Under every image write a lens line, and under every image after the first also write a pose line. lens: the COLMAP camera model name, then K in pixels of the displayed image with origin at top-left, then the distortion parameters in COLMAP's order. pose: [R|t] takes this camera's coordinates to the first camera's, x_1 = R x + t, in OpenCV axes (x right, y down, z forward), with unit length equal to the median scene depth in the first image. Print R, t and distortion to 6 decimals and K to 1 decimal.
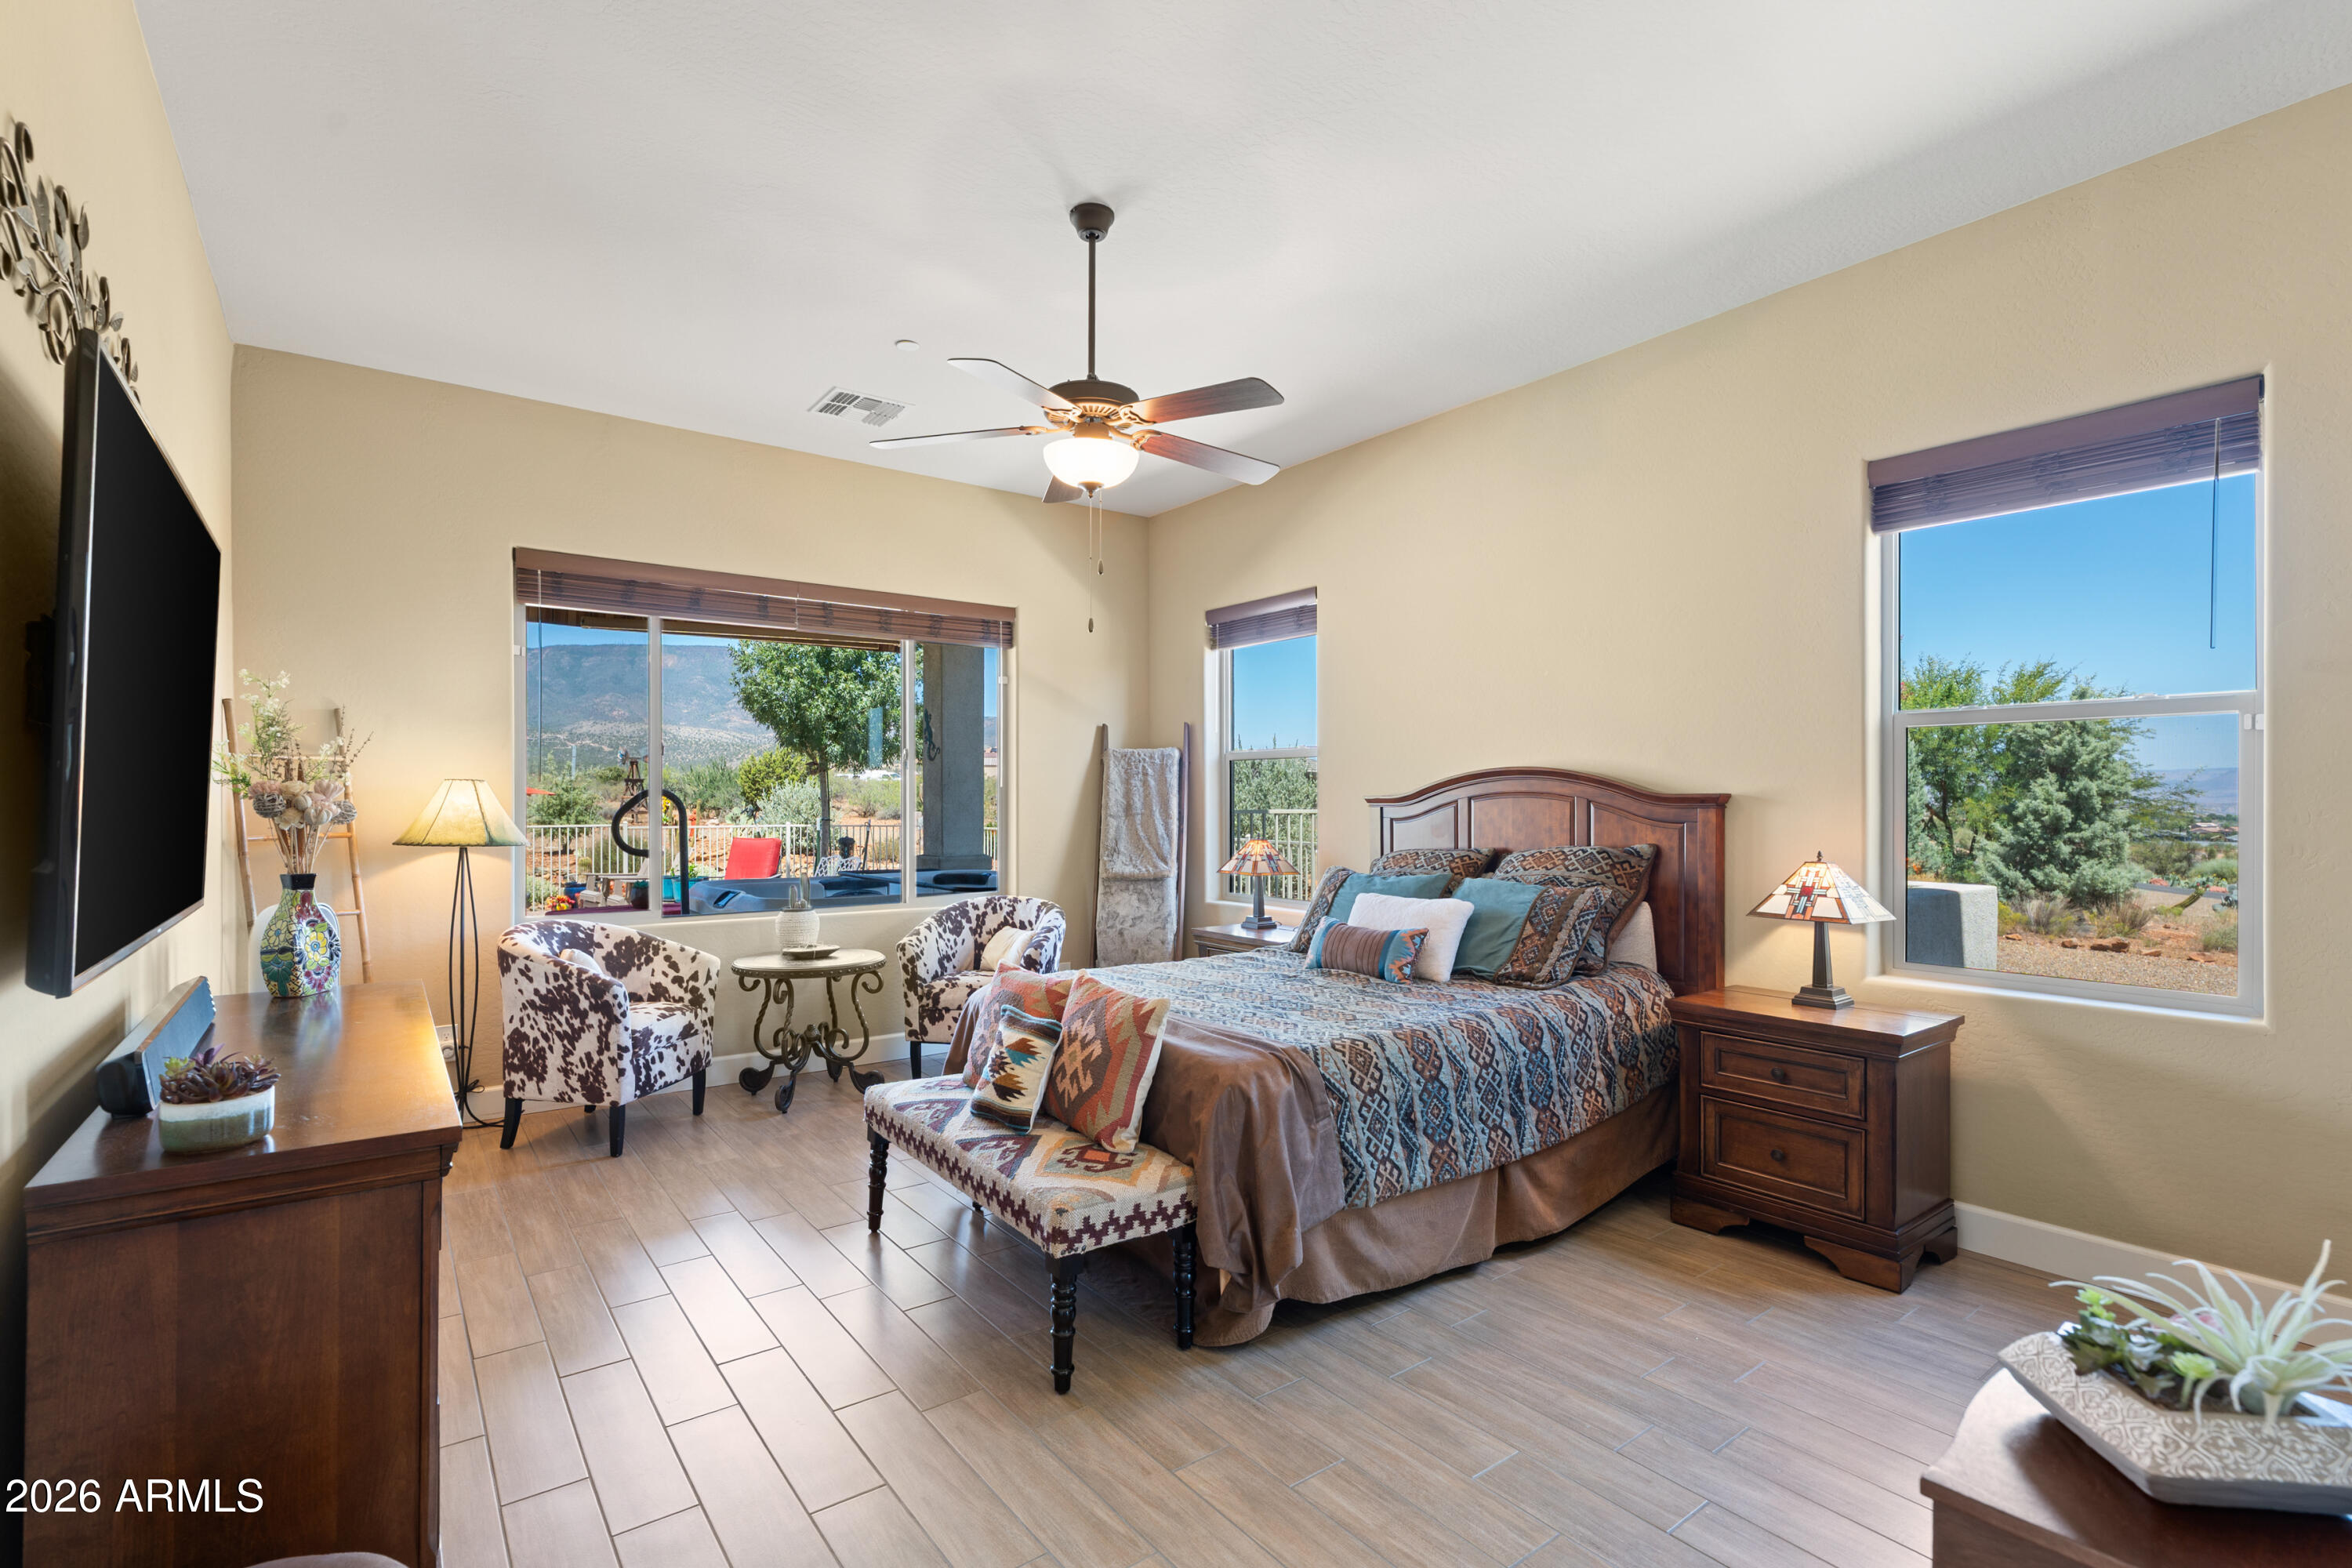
lens RADIAL K [[1075.7, 0, 1209.1], [0, 1075.7, 799.2], [0, 0, 1]] dist [-0.007956, 0.004317]
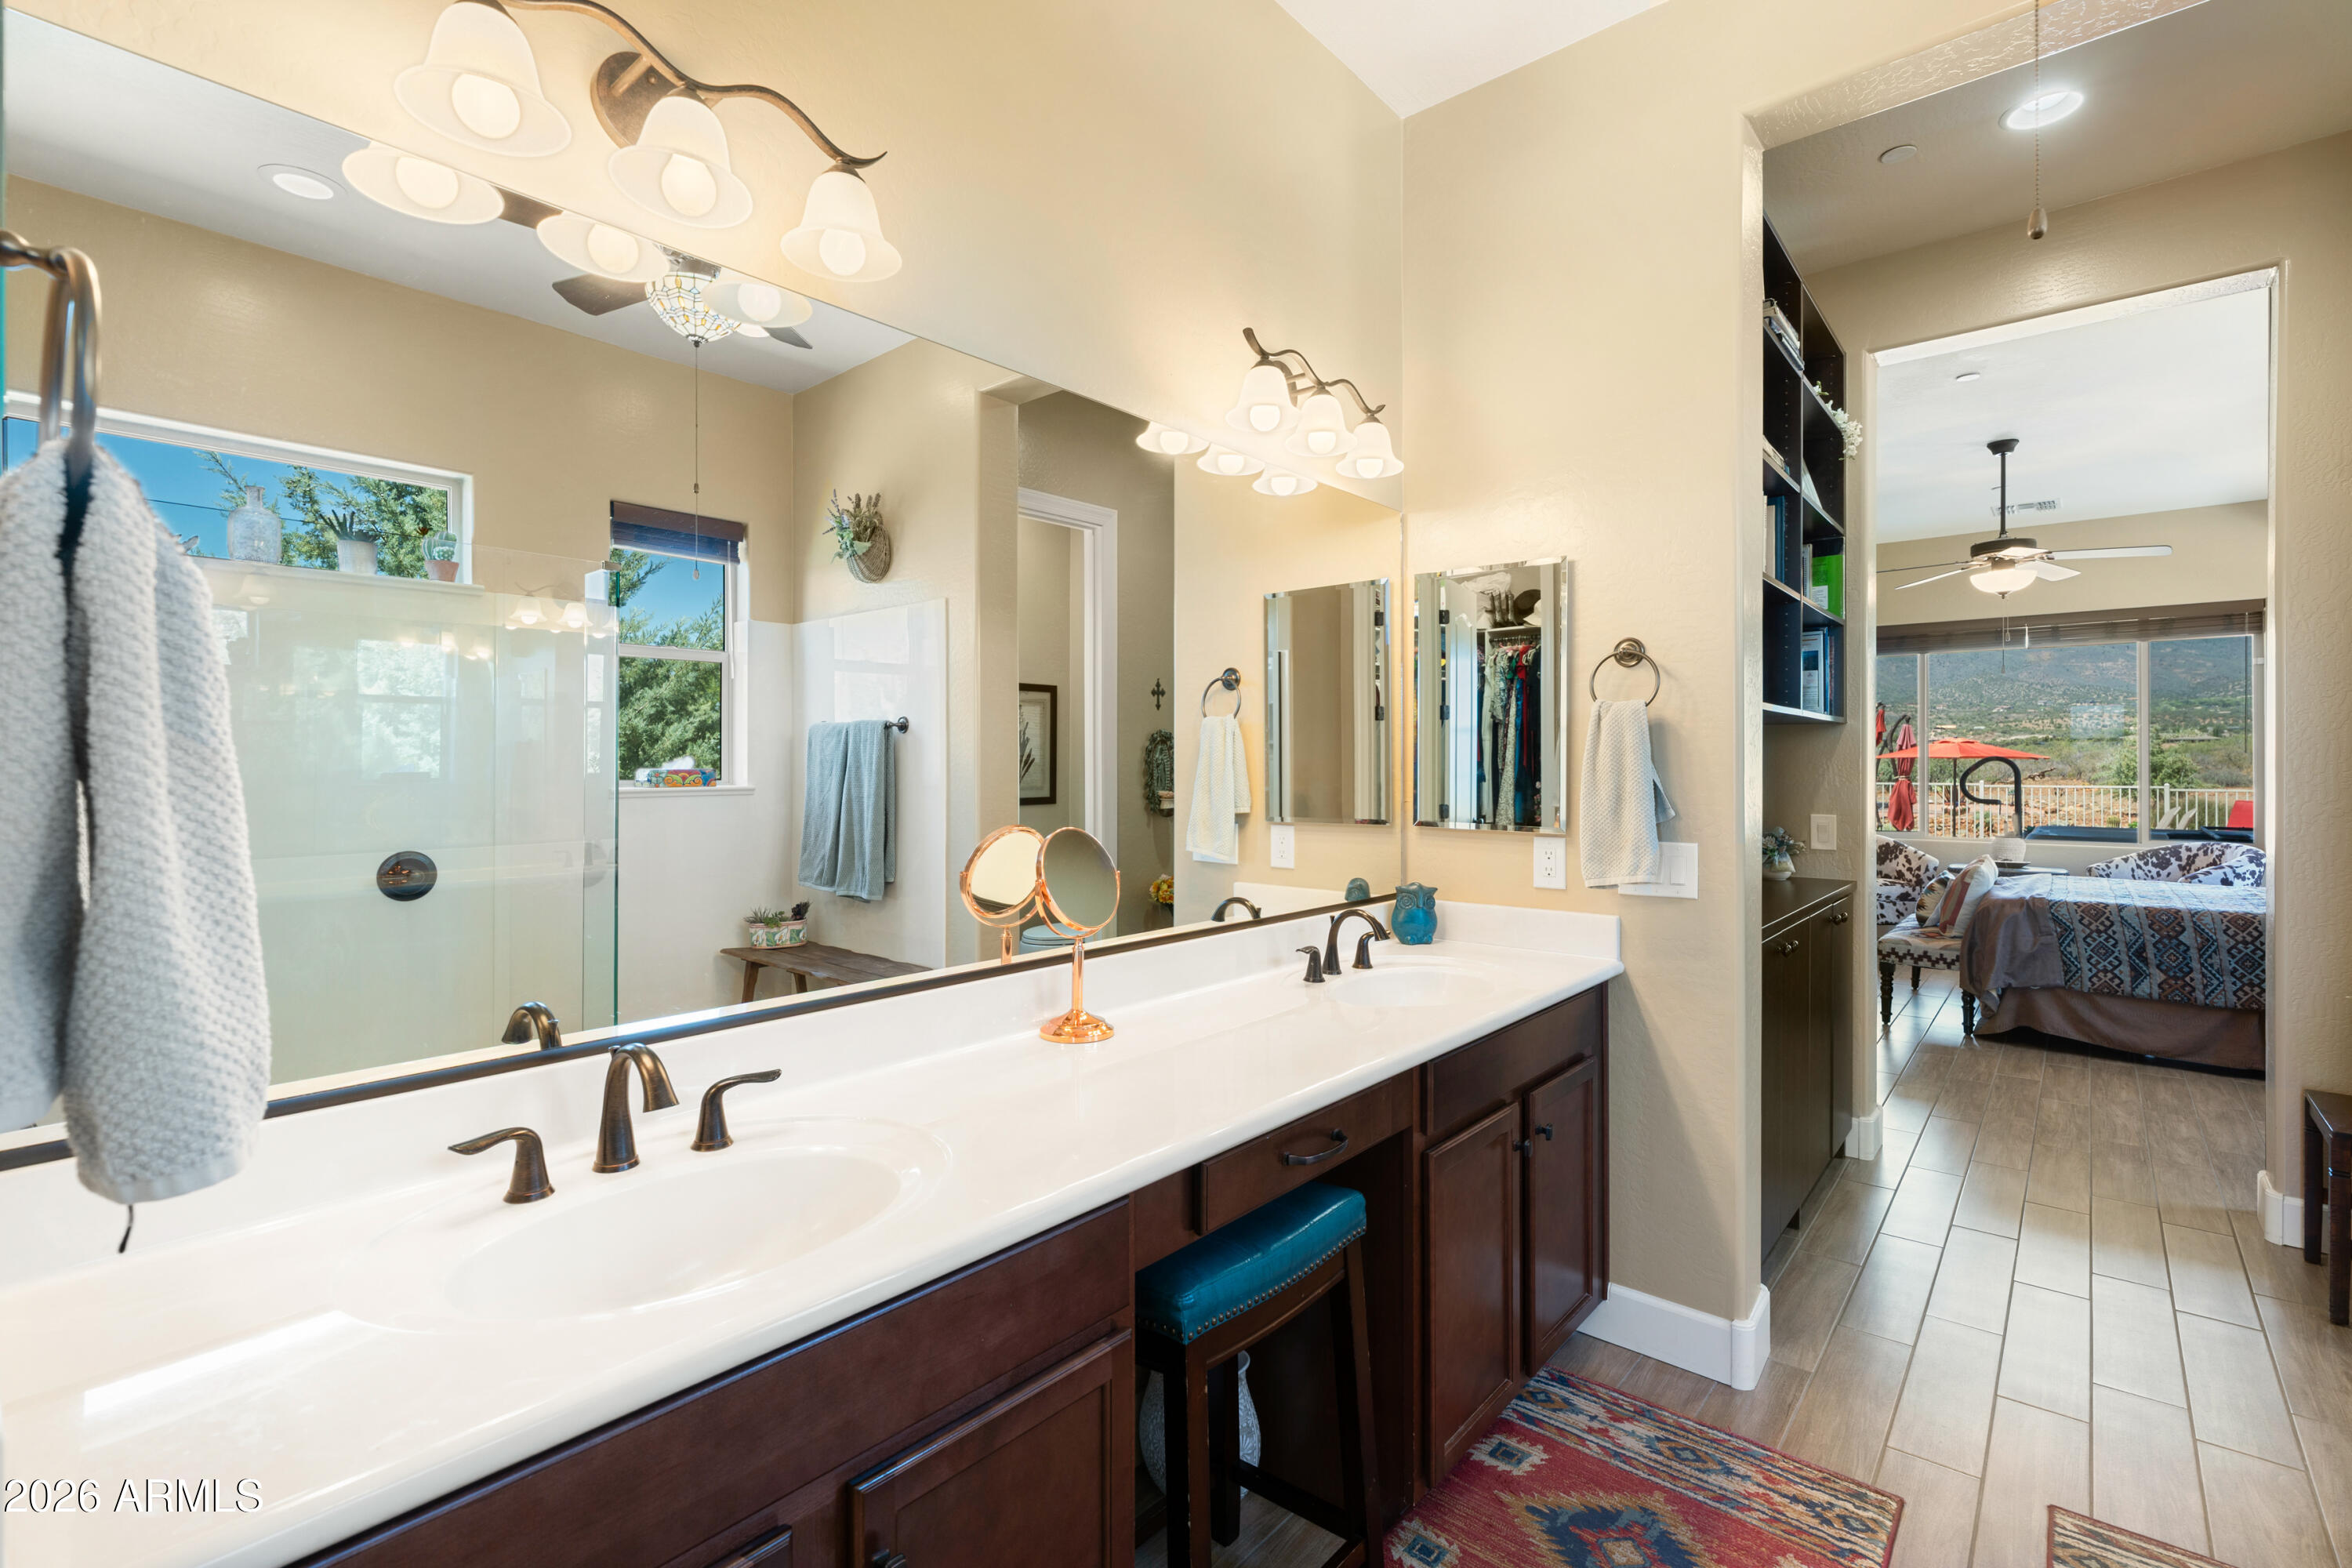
lens RADIAL K [[1075.7, 0, 1154.7], [0, 1075.7, 775.2], [0, 0, 1]] dist [-0.007956, 0.004317]
pose [[0.187200, 0.005027, -0.982309, 1.134943], [0.007026, 0.999954, 0.006456, -0.004585], [0.982297, -0.008111, 0.187156, -0.607508]]
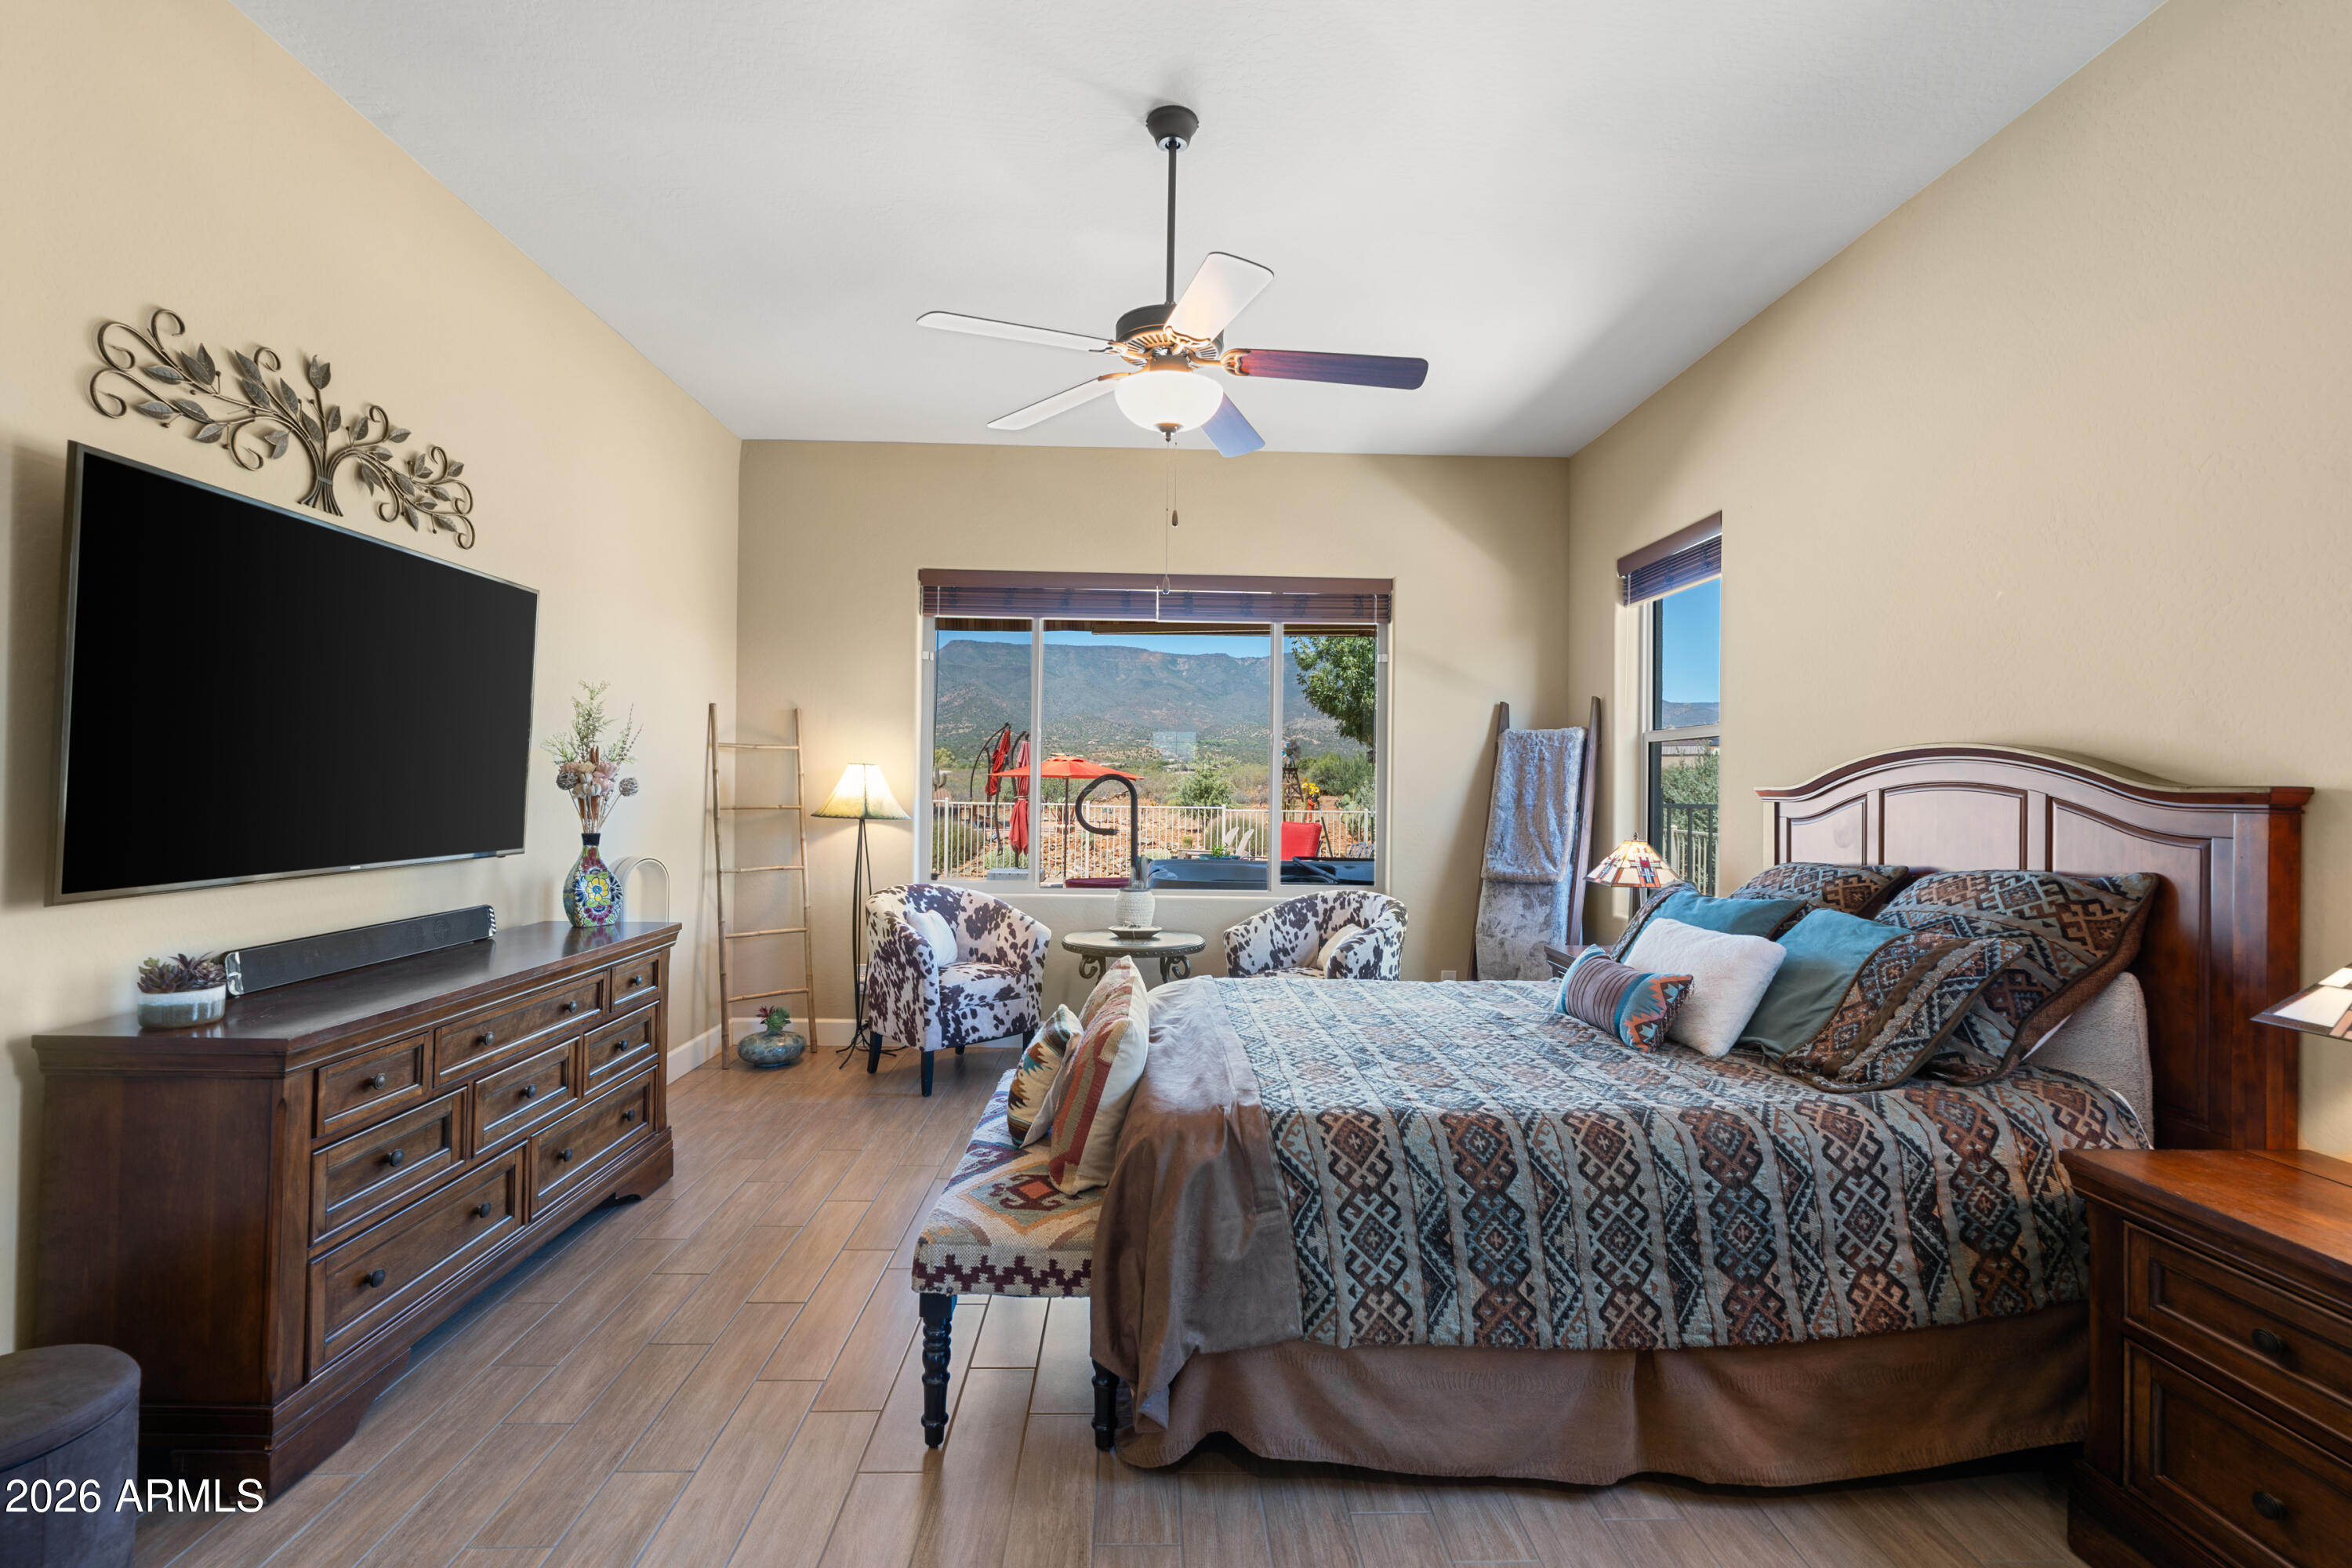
lens RADIAL K [[1075.7, 0, 1190.3], [0, 1075.7, 777.1], [0, 0, 1]] dist [-0.007956, 0.004317]
pose [[0.811299, 0.006071, -0.584600, 0.340161], [-0.012577, 0.999896, -0.007070, 0.000866], [0.584496, 0.013088, 0.811291, 0.242711]]
